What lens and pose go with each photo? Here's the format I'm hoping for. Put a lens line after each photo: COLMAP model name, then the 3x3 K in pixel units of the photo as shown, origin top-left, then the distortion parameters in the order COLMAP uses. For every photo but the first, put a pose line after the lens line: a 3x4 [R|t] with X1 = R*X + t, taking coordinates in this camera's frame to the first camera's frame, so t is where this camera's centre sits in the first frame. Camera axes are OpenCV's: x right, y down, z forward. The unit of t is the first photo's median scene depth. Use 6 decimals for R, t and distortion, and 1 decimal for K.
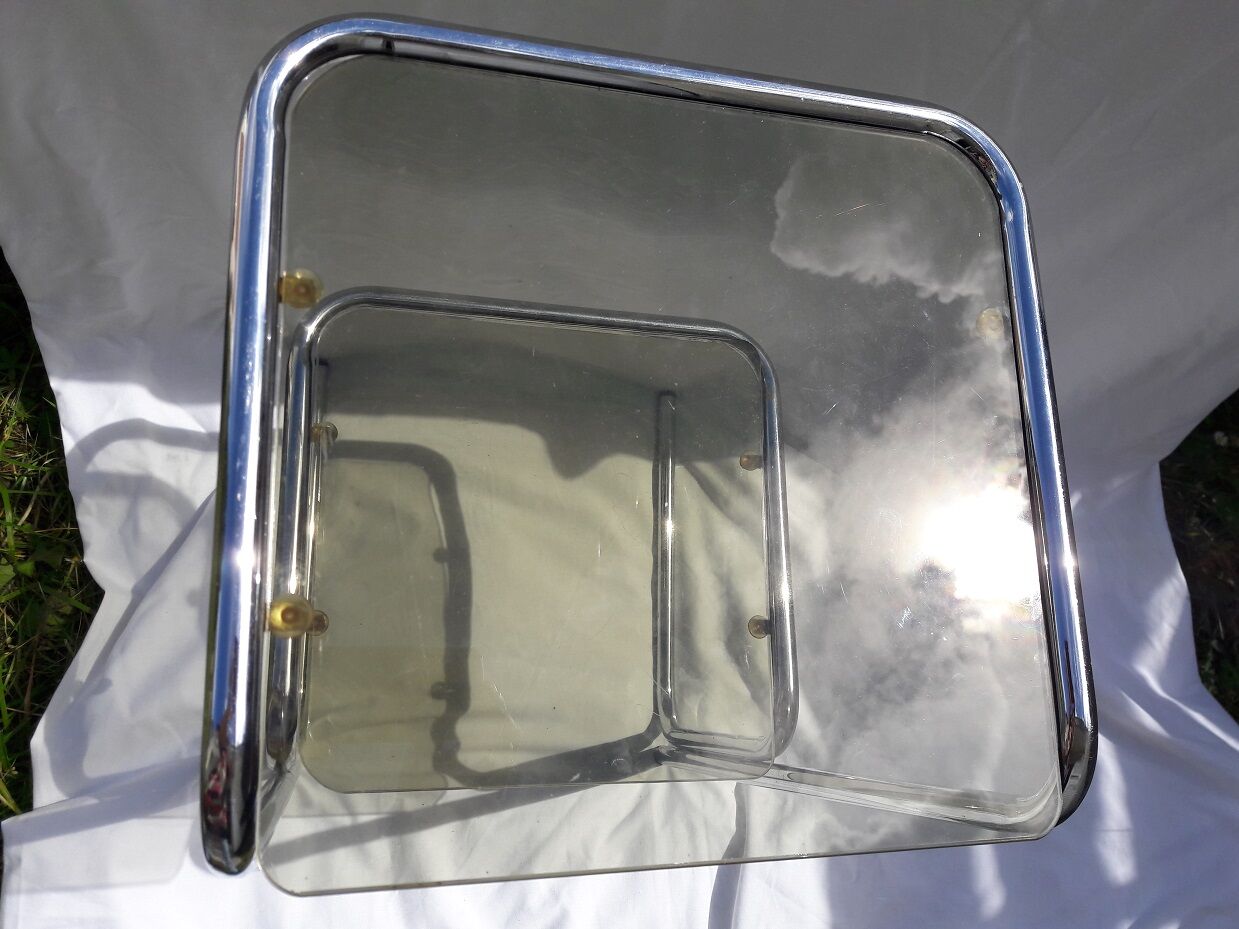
lens RADIAL K [[1071.2, 0, 619.5], [0, 1071.2, 464.5], [0, 0, 1]] dist [0.086803, -0.147049]
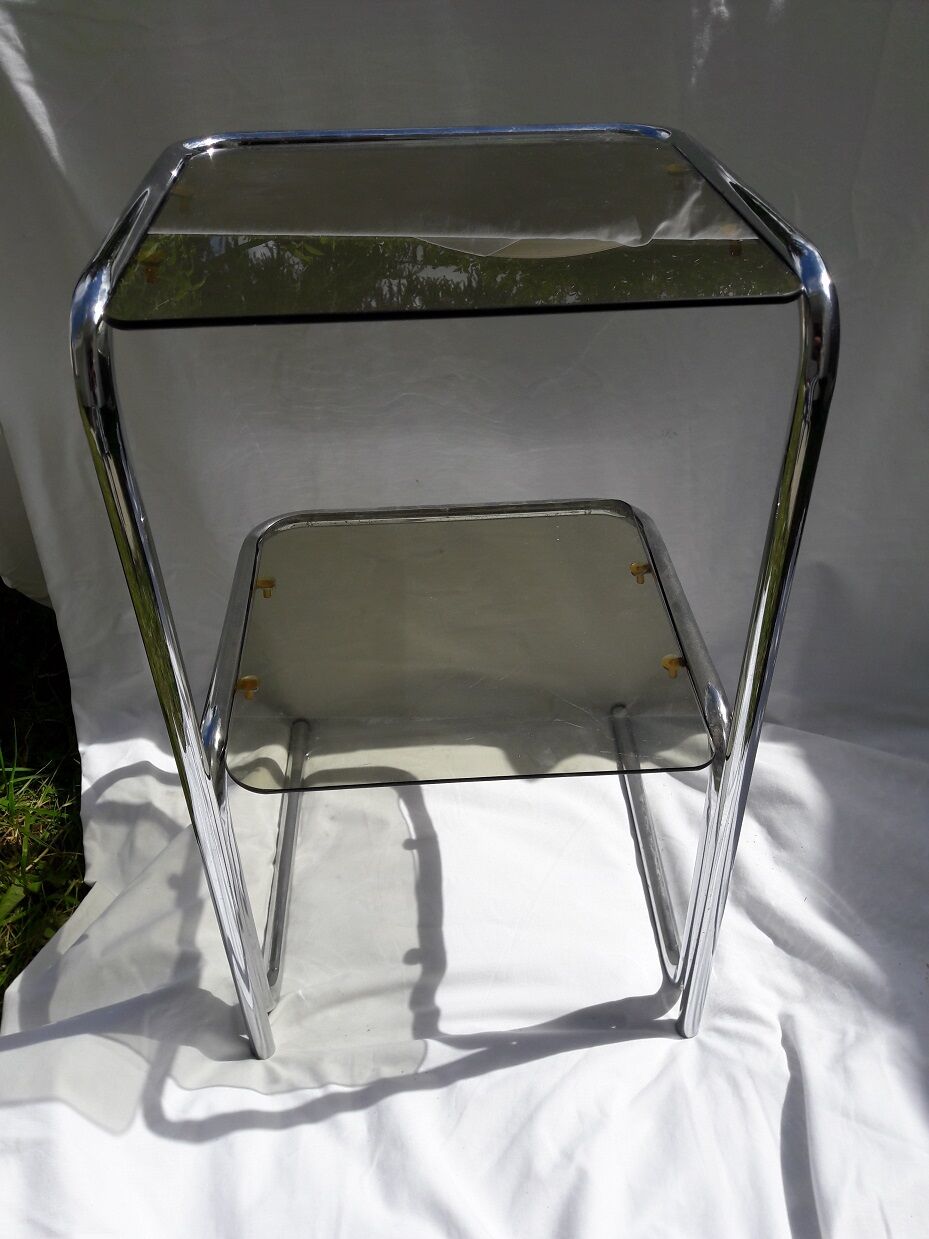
lens RADIAL K [[1086.1, 0, 461.0], [0, 1086.1, 637.9], [0, 0, 1]] dist [0.101886, -0.240457]
pose [[0.958885, -0.245525, -0.142329, 0.073847], [0.090208, 0.739197, -0.667420, 0.654922], [0.269078, 0.627140, 0.730953, 0.156634]]
